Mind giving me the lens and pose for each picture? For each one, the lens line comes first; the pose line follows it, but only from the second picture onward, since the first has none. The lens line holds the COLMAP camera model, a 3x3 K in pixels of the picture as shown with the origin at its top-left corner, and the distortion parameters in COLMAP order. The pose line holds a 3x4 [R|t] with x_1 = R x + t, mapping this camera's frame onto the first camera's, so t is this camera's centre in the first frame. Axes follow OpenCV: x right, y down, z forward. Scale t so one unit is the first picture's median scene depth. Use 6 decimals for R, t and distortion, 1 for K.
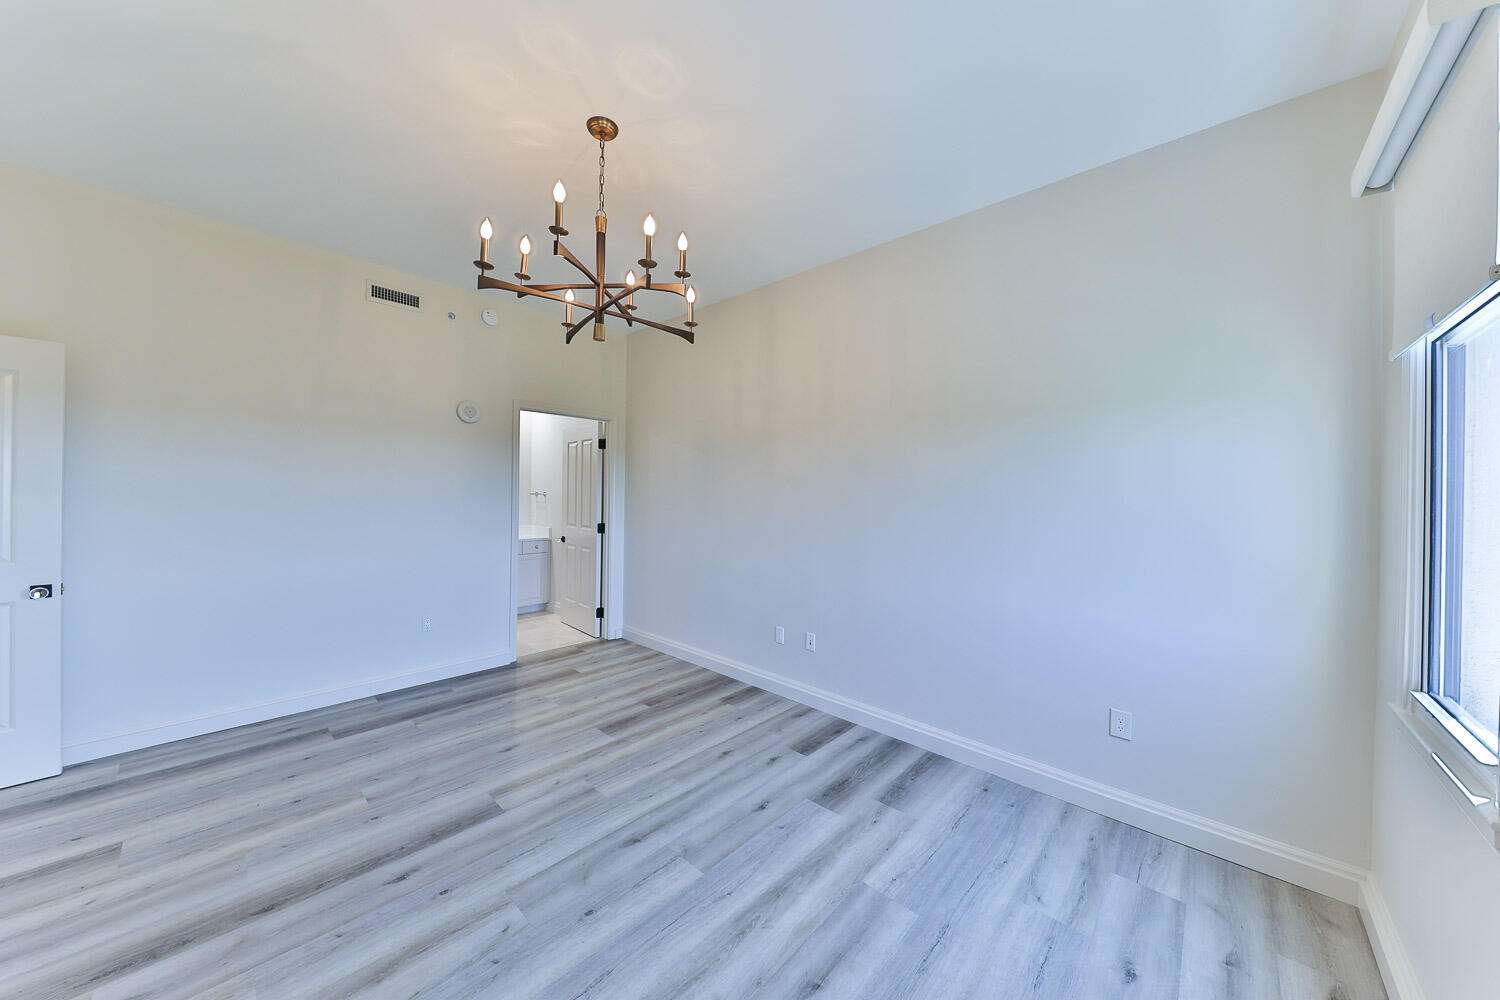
lens RADIAL K [[500.9, 0, 750.1], [0, 500.9, 495.7], [0, 0, 1]] dist [0.009386, -0.007598]
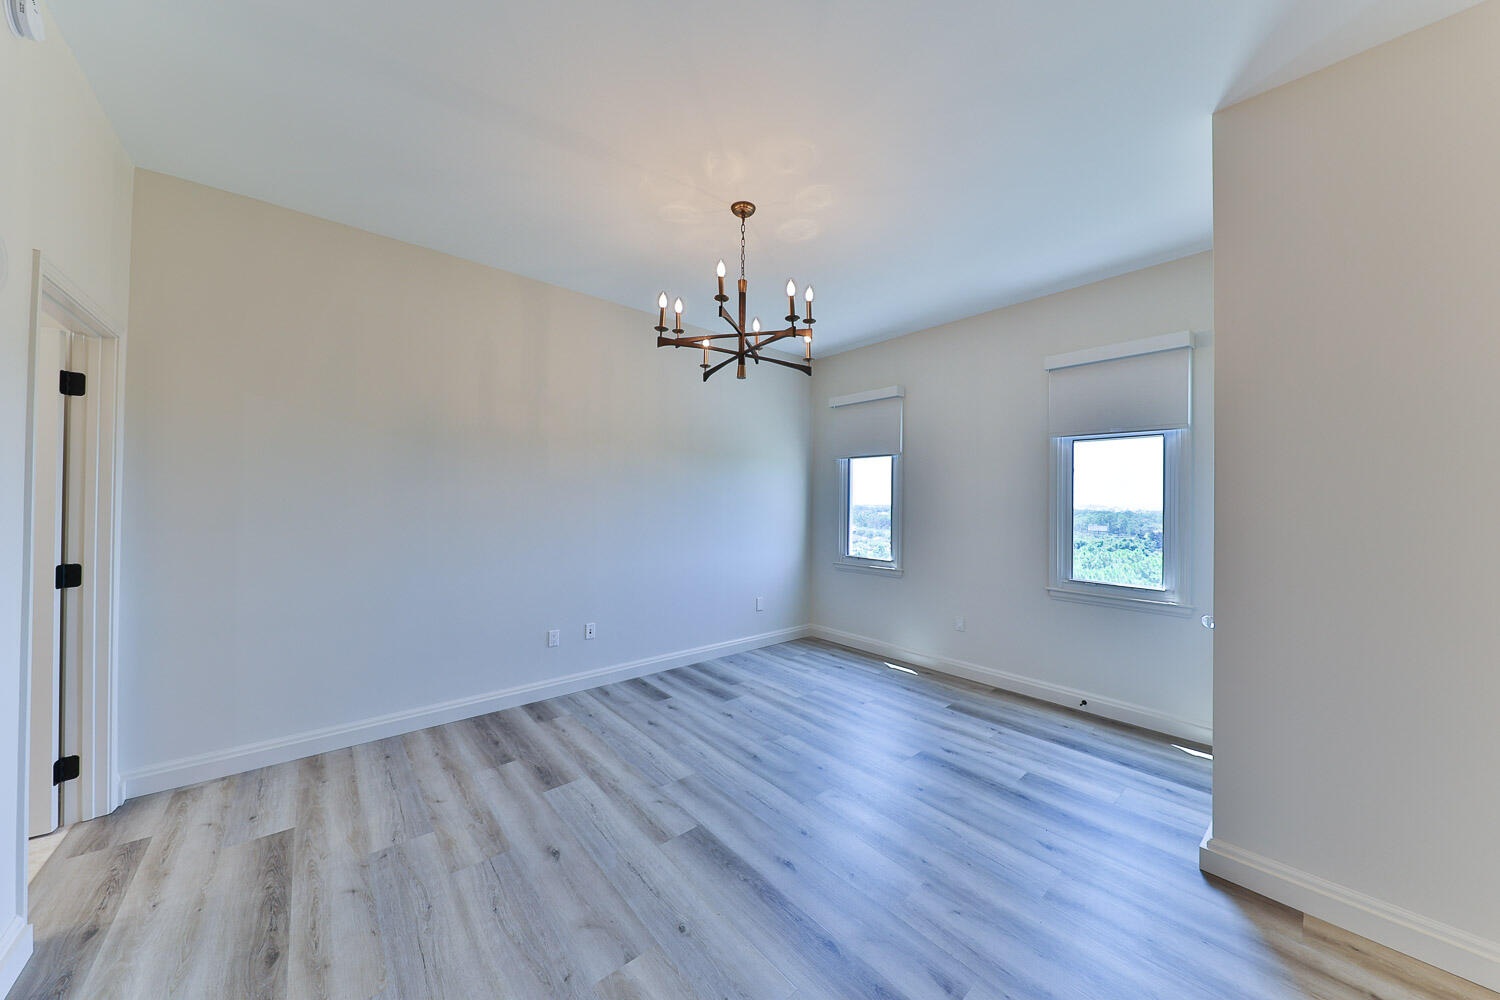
lens RADIAL K [[500.9, 0, 750.1], [0, 500.9, 495.7], [0, 0, 1]] dist [0.009386, -0.007598]
pose [[0.117574, 0.001453, 0.993063, -1.131605], [-0.006937, 0.999976, -0.000642, -0.017962], [-0.993040, -0.006813, 0.117581, 0.609207]]
